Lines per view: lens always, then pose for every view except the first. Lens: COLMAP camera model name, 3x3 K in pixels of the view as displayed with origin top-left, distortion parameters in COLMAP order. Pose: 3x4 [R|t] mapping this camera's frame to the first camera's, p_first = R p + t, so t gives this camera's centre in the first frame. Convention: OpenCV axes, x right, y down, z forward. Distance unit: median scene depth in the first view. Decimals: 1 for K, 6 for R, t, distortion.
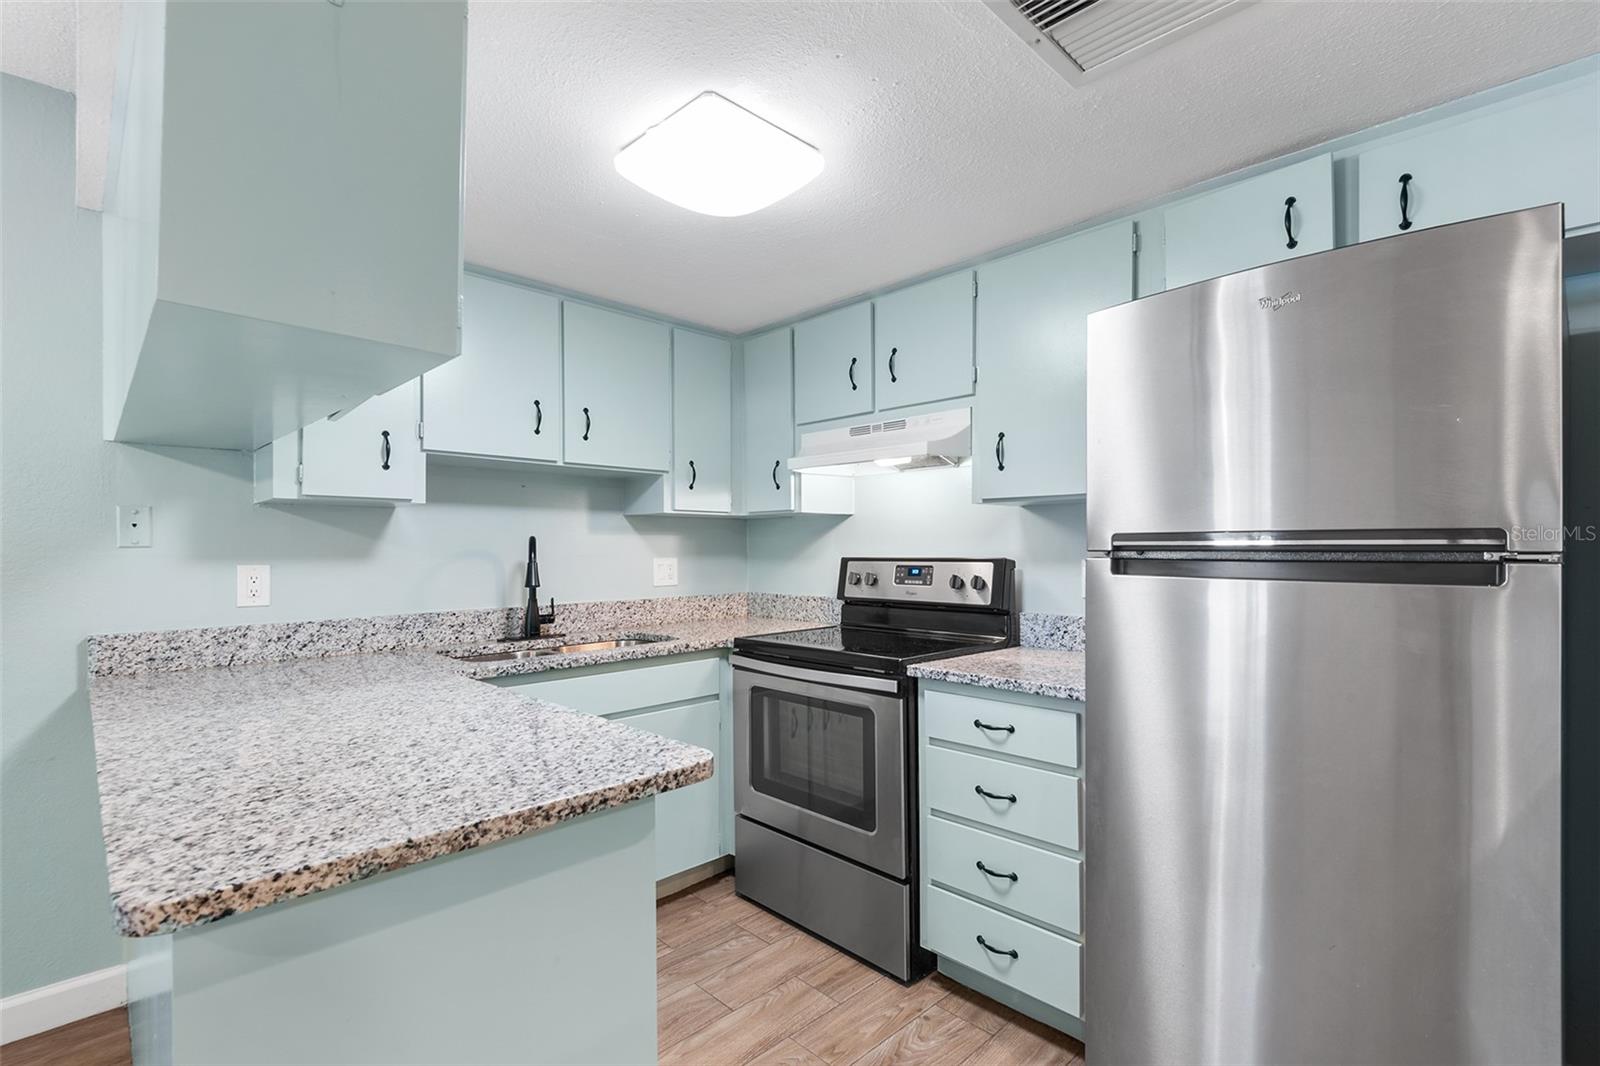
lens RADIAL K [[732.5, 0, 805.0], [0, 732.5, 548.6], [0, 0, 1]] dist [0.003548, 0.000078]
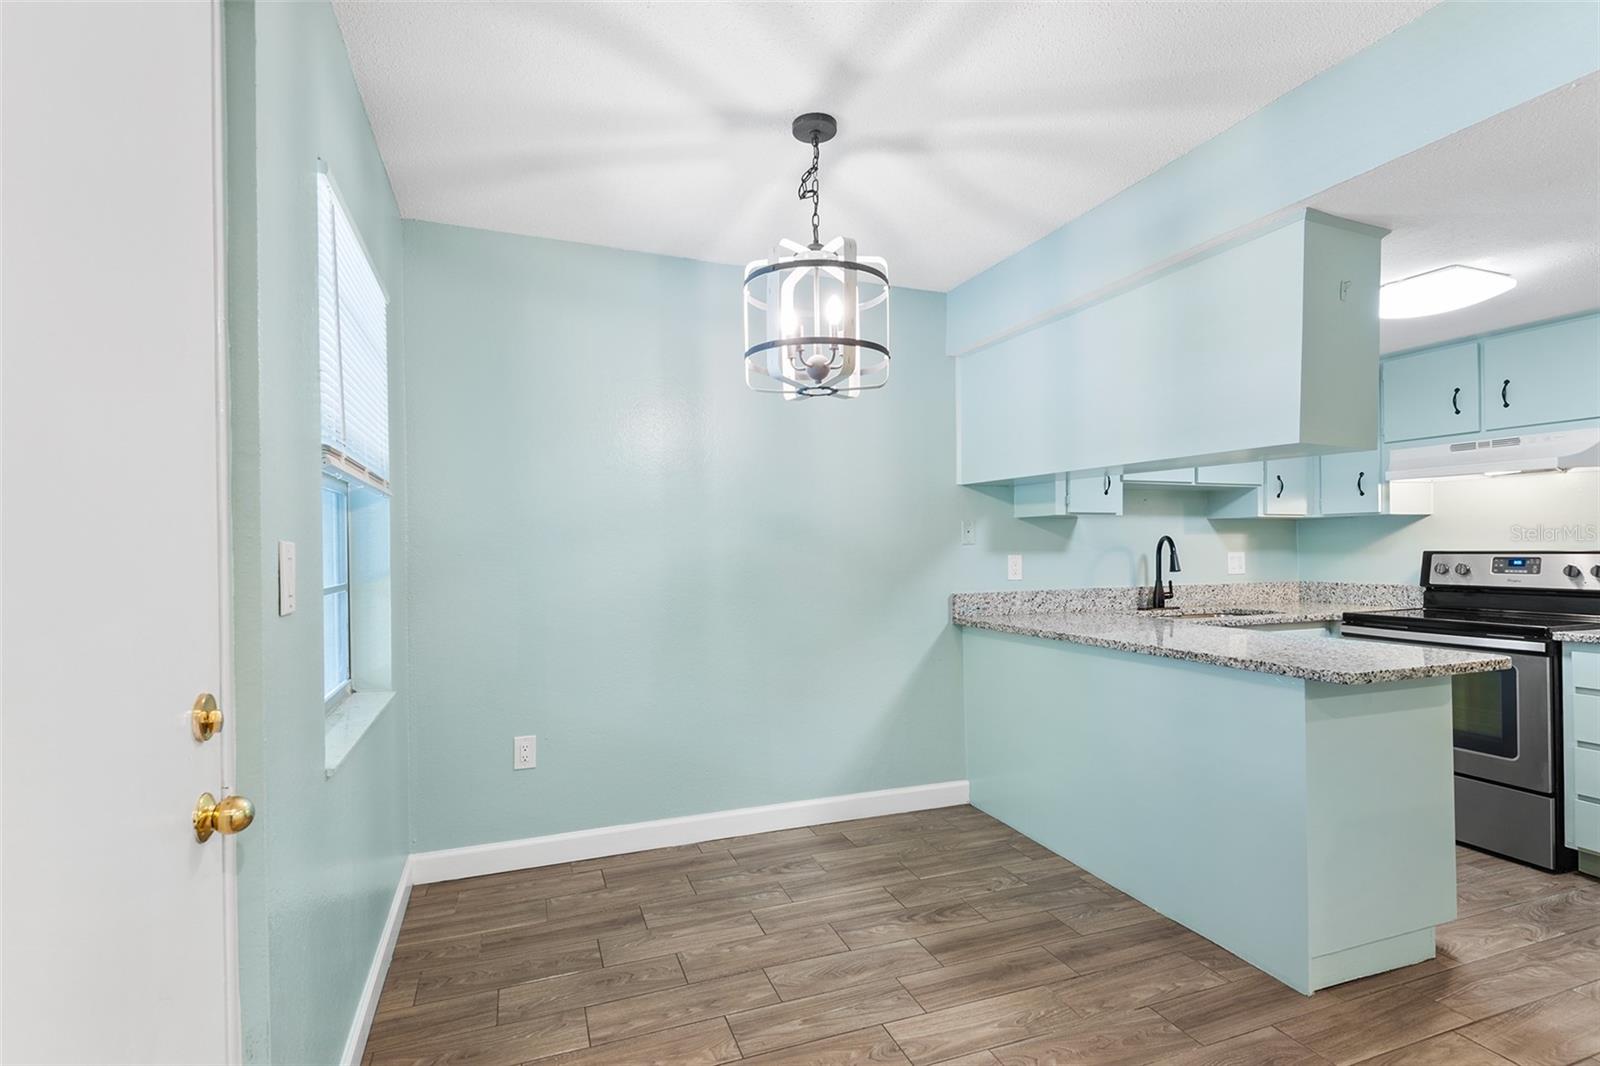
lens RADIAL K [[755.6, 0, 791.7], [0, 755.6, 547.9], [0, 0, 1]] dist [0.031796, -0.023081]
pose [[0.907490, -0.003141, -0.420063, -0.405964], [0.003332, 0.999994, -0.000279, 0.004188], [0.420061, -0.001146, 0.907495, -0.626330]]
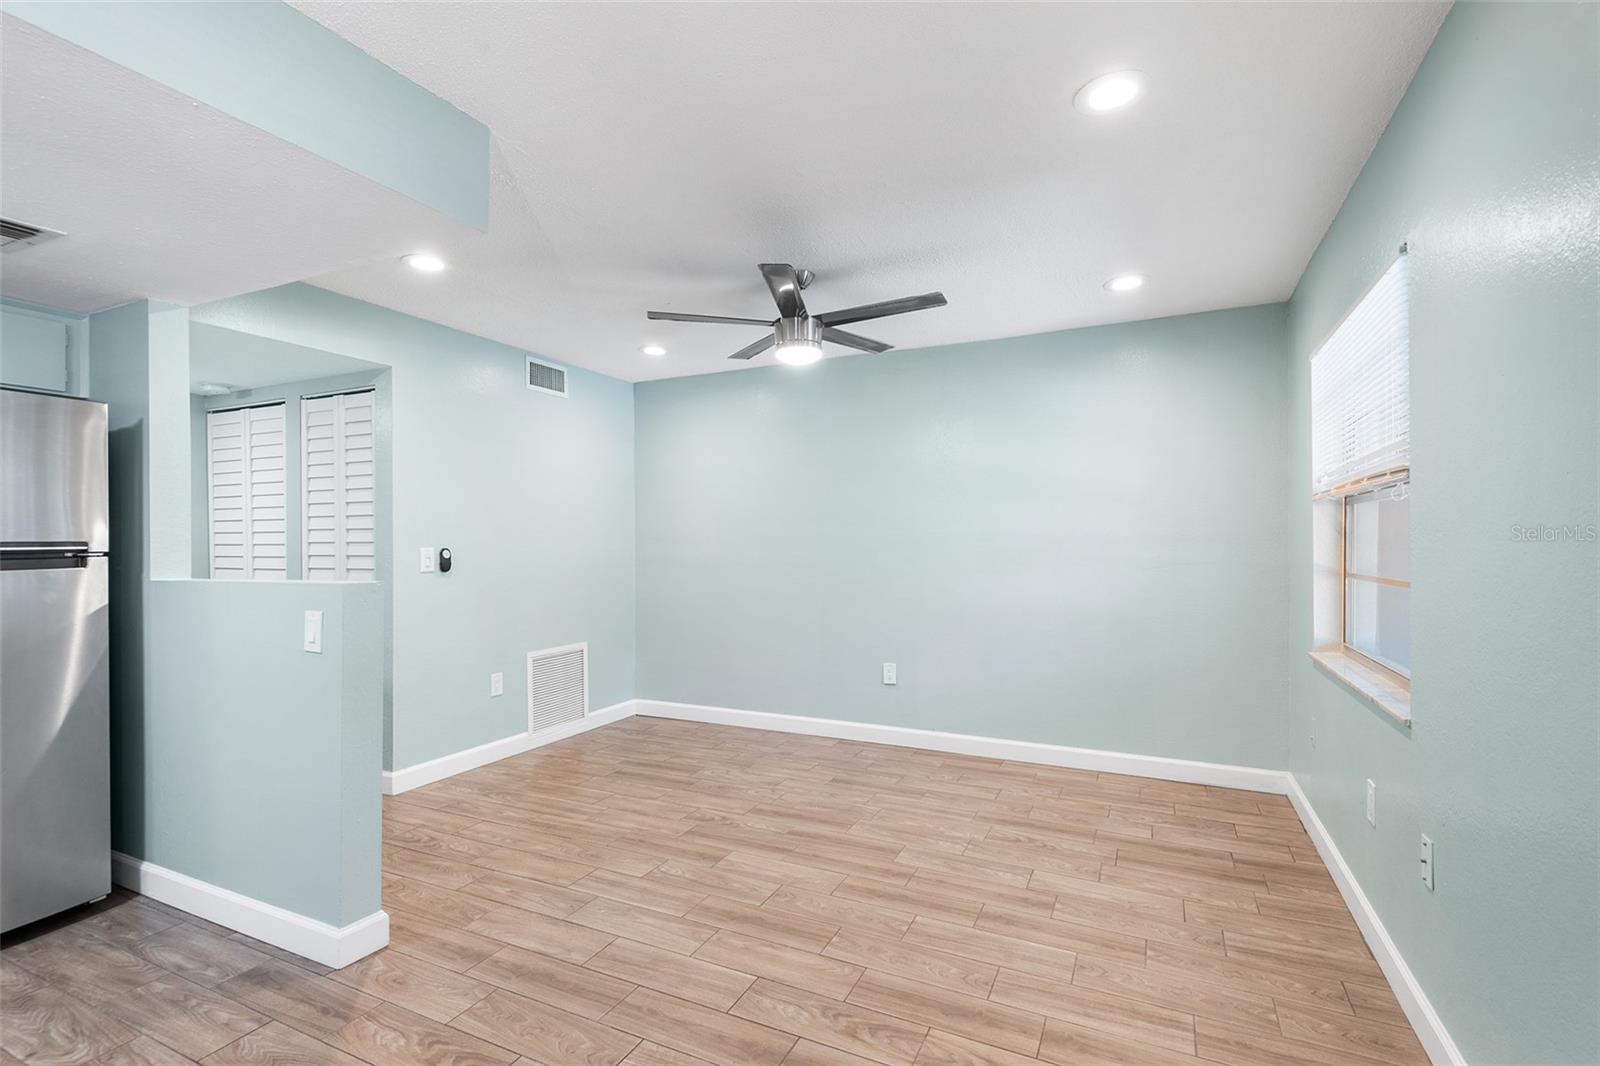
lens RADIAL K [[736.1, 0, 794.5], [0, 736.1, 533.7], [0, 0, 1]] dist [0.030615, -0.023220]
pose [[-0.330022, 0.010289, 0.943917, -0.773729], [0.008268, 0.999934, -0.008009, -0.006611], [-0.943937, 0.005161, -0.330085, -0.126956]]
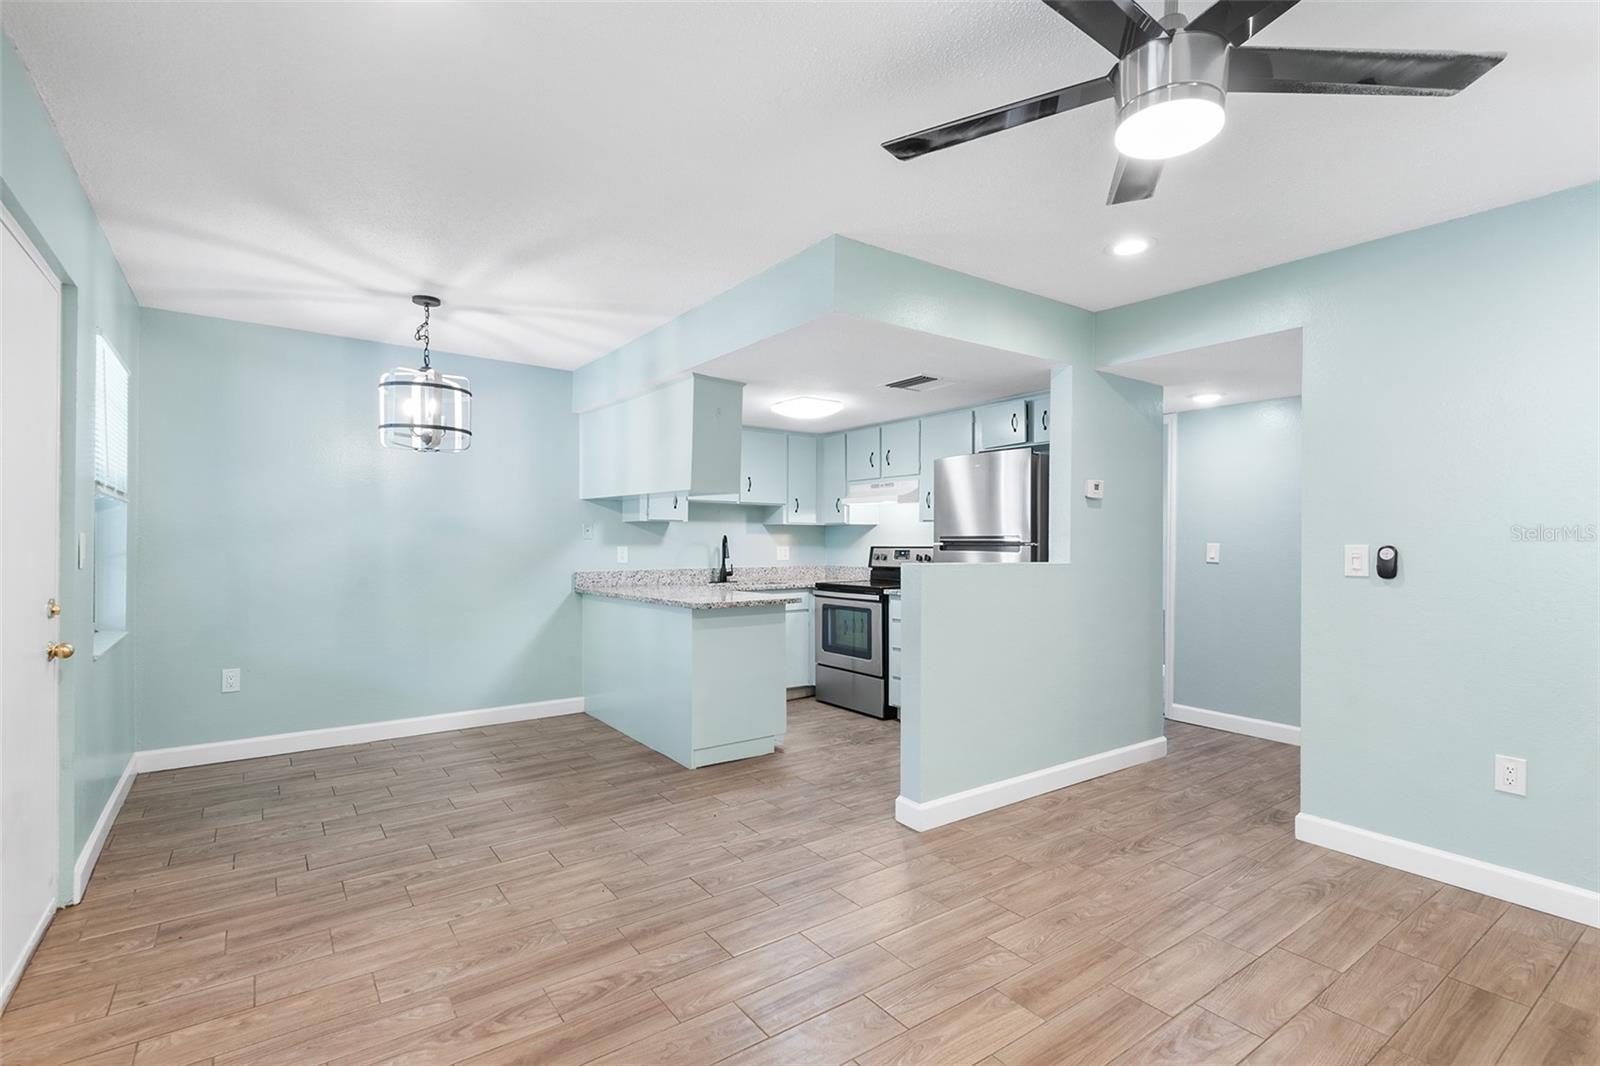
lens RADIAL K [[736.1, 0, 794.5], [0, 736.1, 533.7], [0, 0, 1]] dist [0.030615, -0.023220]
pose [[0.988067, 0.004555, -0.153956, 0.172823], [-0.006725, 0.999885, -0.013576, 0.006969], [0.153876, 0.014449, 0.987984, -1.140449]]
